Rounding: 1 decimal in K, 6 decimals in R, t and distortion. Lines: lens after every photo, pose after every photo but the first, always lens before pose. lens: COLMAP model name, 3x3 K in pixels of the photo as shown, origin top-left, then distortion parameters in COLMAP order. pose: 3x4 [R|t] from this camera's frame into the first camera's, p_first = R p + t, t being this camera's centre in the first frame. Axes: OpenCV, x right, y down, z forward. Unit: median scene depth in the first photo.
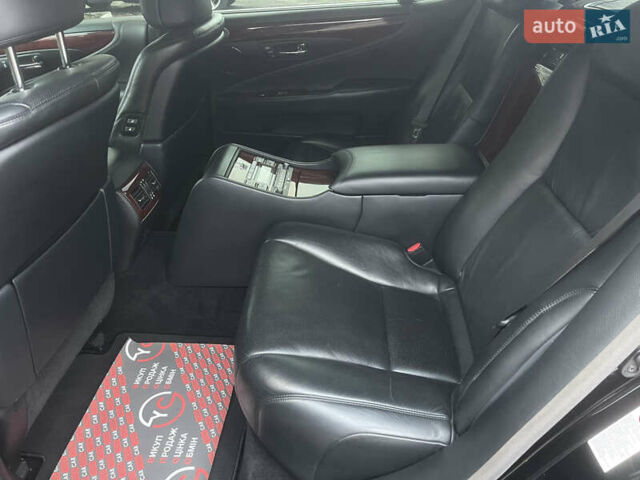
lens RADIAL K [[484.2, 0, 324.0], [0, 484.2, 235.8], [0, 0, 1]] dist [0.068109, -0.084786]
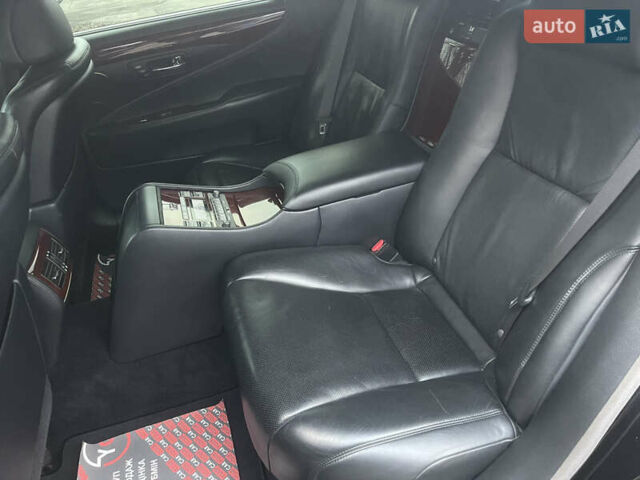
lens RADIAL K [[484.2, 0, 324.0], [0, 484.2, 235.8], [0, 0, 1]] dist [0.068109, -0.084786]
pose [[0.930091, -0.255500, 0.263913, -0.161329], [0.253026, 0.966462, 0.043928, -0.063829], [-0.266285, 0.025920, 0.963546, 0.096995]]
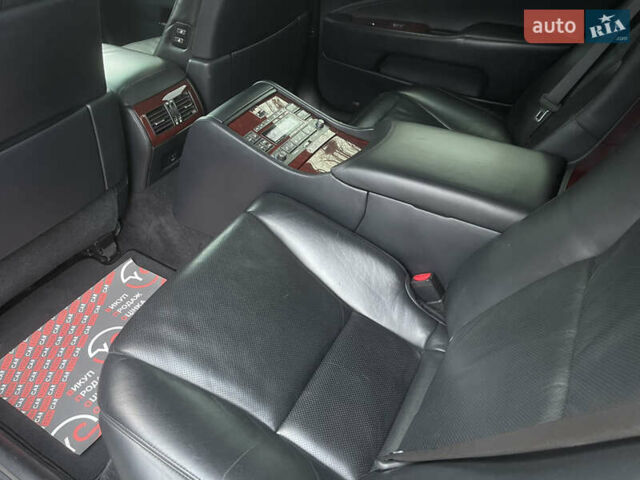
lens RADIAL K [[484.2, 0, 324.0], [0, 484.2, 235.8], [0, 0, 1]] dist [0.068109, -0.084786]
pose [[0.890025, 0.317468, -0.327214, 0.270786], [-0.261920, 0.943503, 0.202976, -0.144618], [0.373166, -0.094950, 0.922893, 0.260761]]
